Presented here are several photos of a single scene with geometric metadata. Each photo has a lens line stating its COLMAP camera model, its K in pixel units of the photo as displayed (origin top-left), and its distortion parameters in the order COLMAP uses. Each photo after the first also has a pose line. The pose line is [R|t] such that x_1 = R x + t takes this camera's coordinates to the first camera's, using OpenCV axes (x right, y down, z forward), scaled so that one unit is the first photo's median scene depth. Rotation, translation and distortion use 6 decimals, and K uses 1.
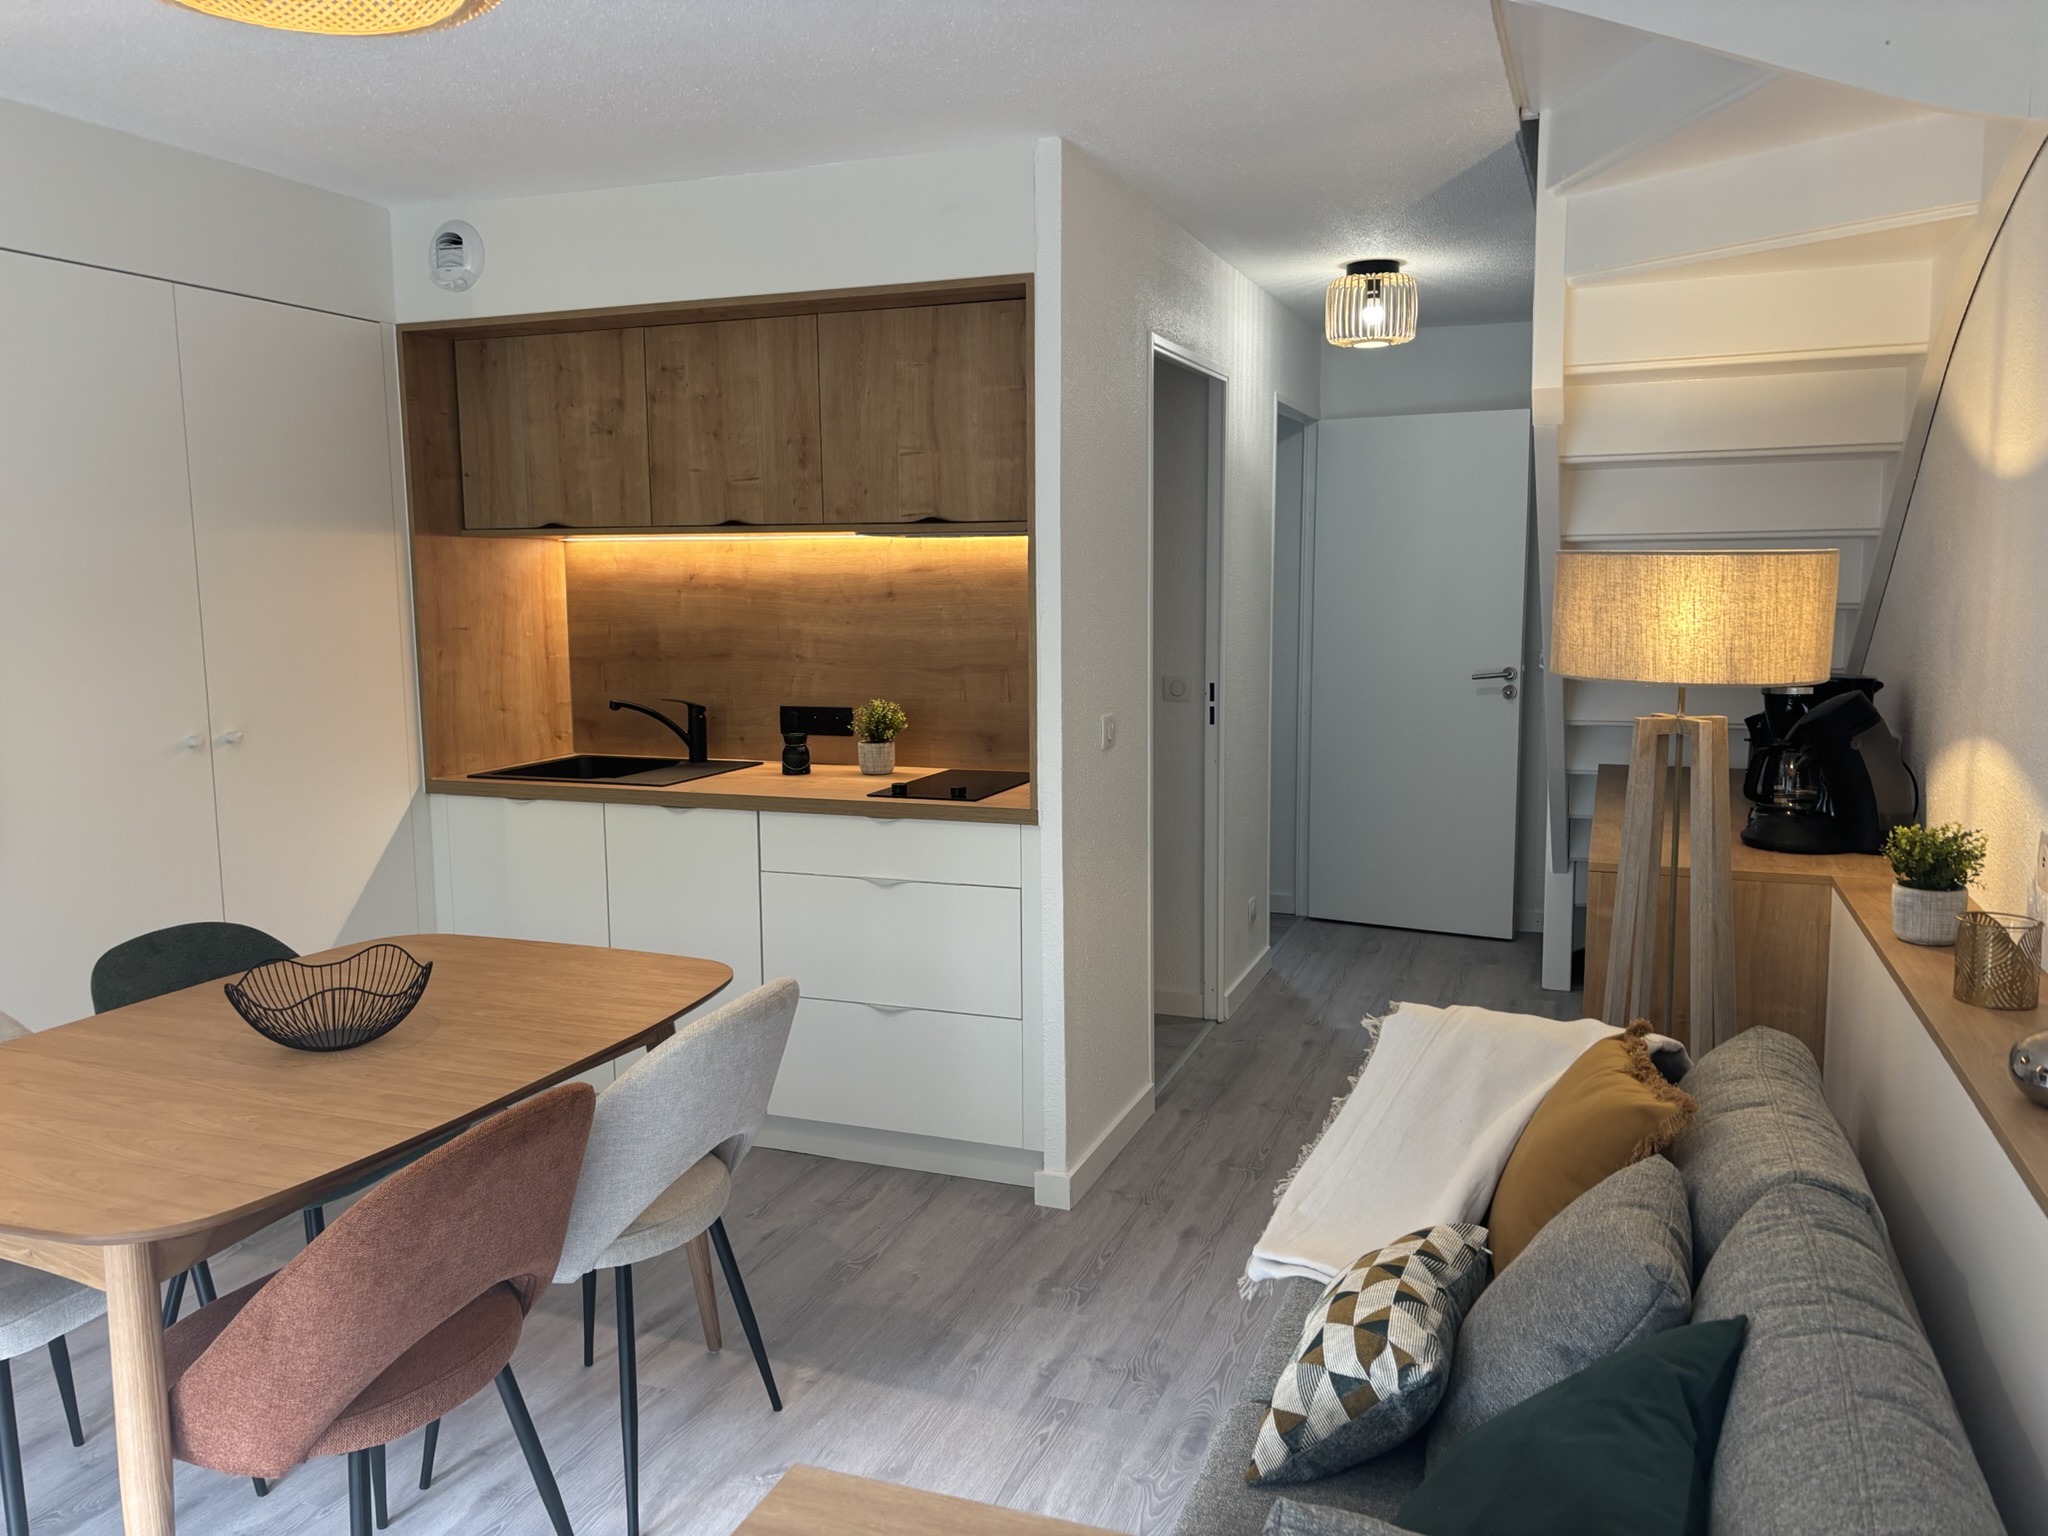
lens RADIAL K [[1553.3, 0, 1029.8], [0, 1553.3, 768.6], [0, 0, 1]] dist [0.043336, -0.033898]
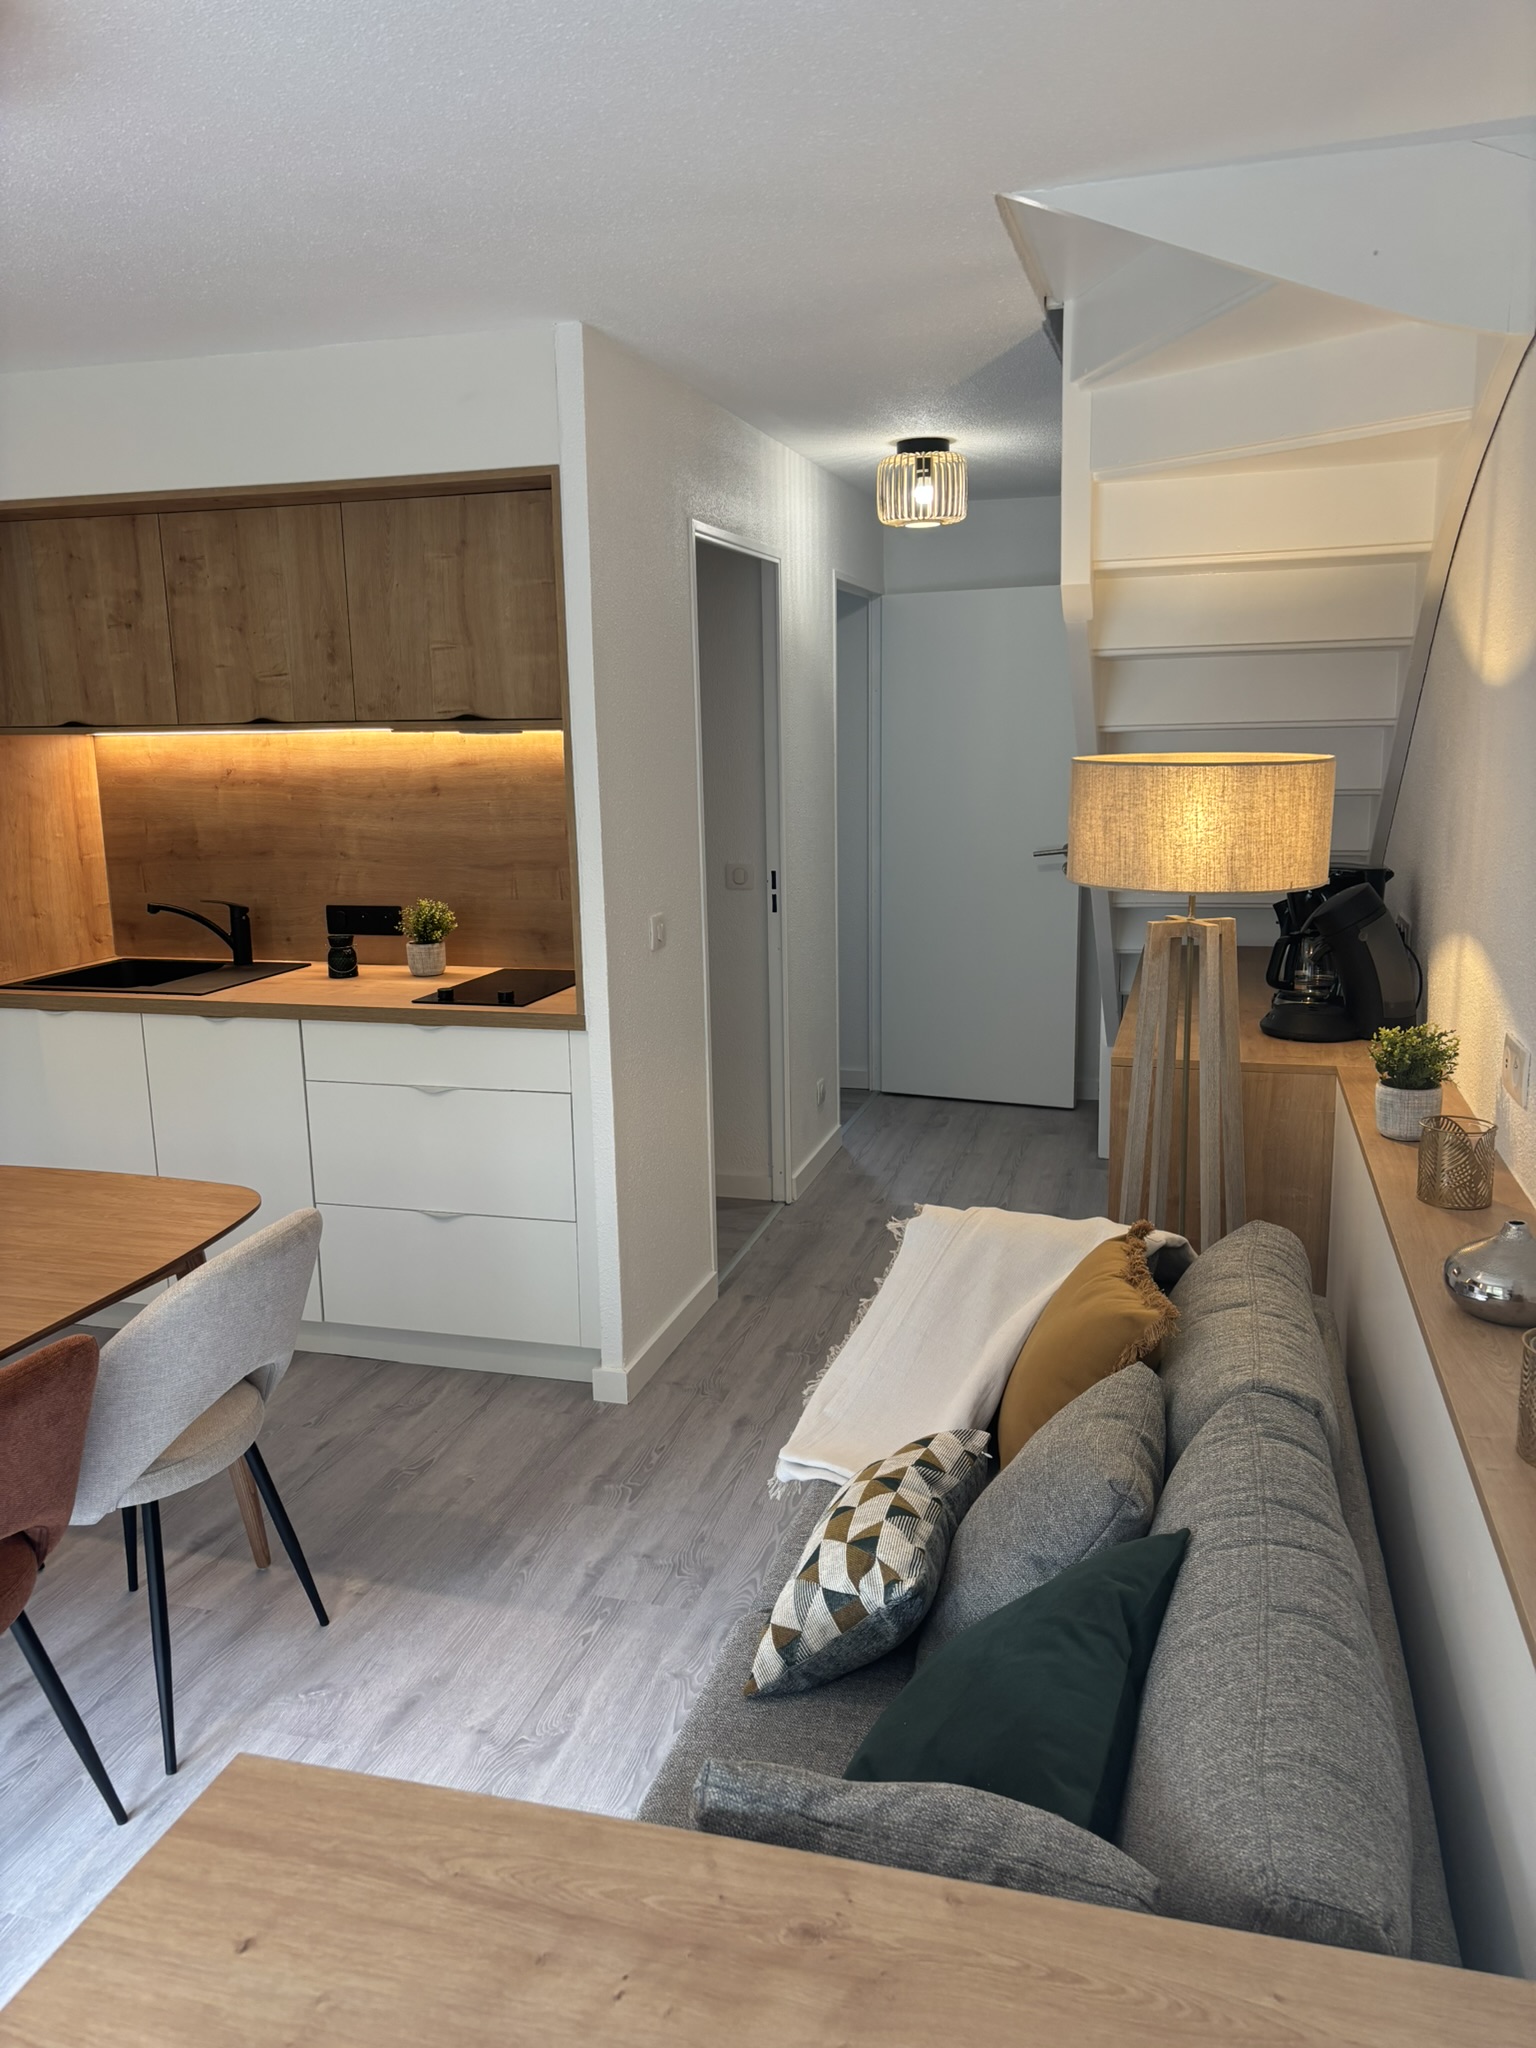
lens RADIAL K [[1553.3, 0, 759.6], [0, 1553.3, 1034.5], [0, 0, 1]] dist [0.043336, -0.033898]
pose [[0.996599, -0.027655, 0.077623, 0.048462], [0.022141, 0.997229, 0.071022, -0.034692], [-0.079372, -0.069062, 0.994450, -0.003110]]
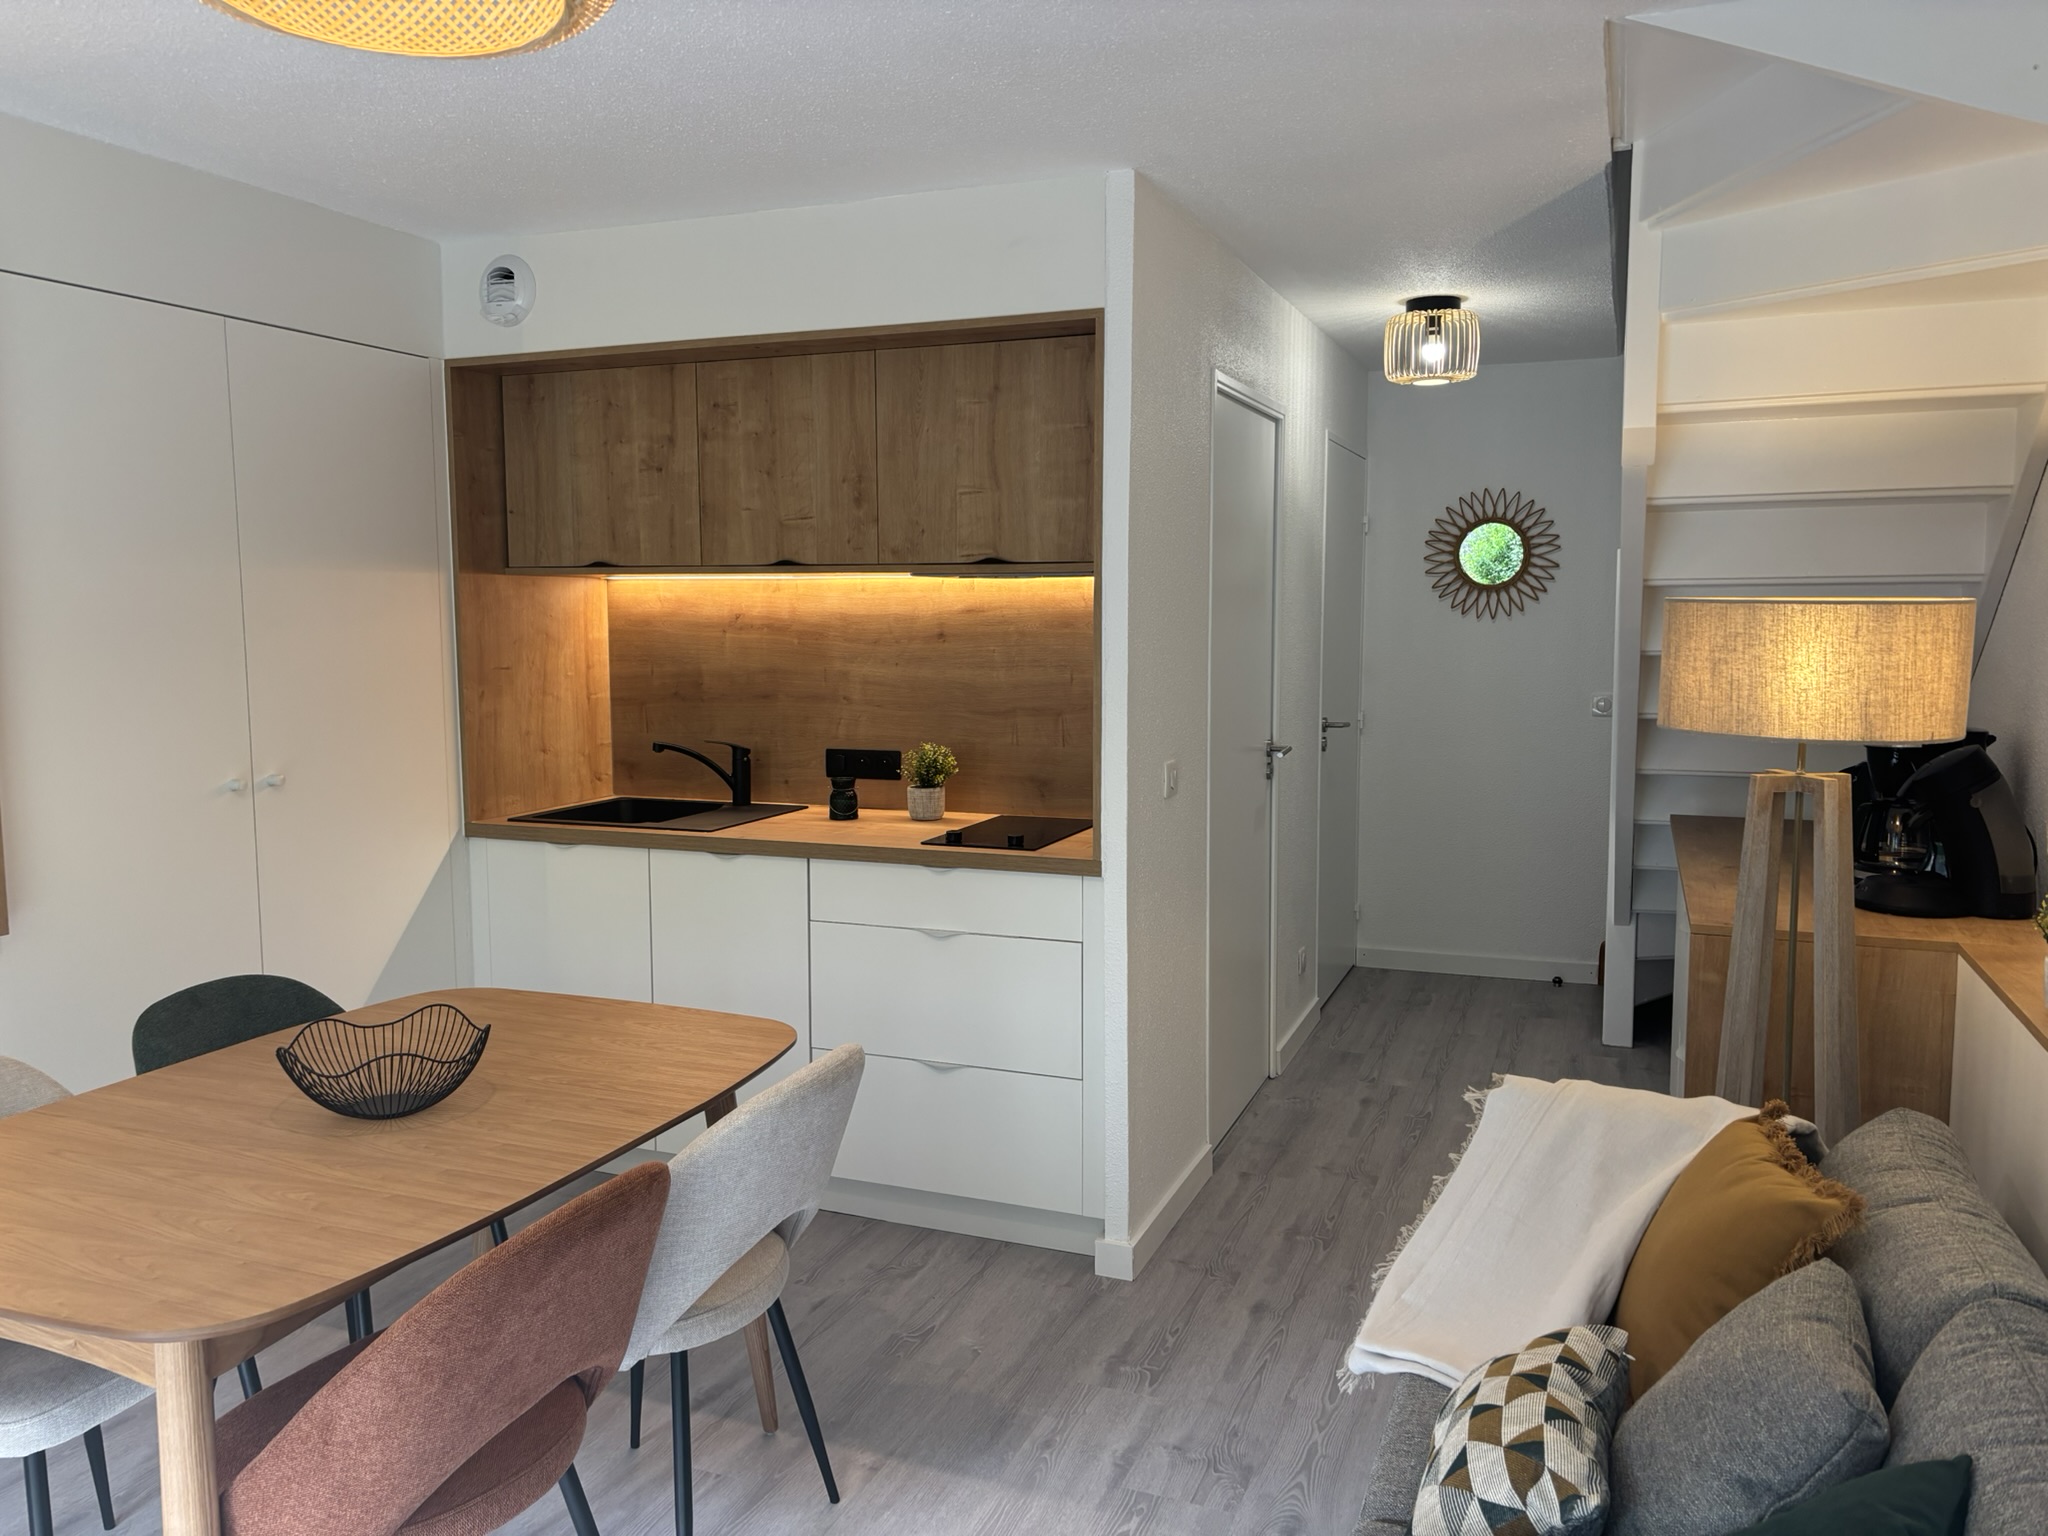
lens RADIAL K [[1553.3, 0, 1013.5], [0, 1553.3, 766.3], [0, 0, 1]] dist [0.043336, -0.033898]
pose [[0.999853, 0.006826, -0.015702, -0.042067], [-0.007190, 0.999703, -0.023267, -0.011416], [0.015539, 0.023376, 0.999606, 0.042399]]
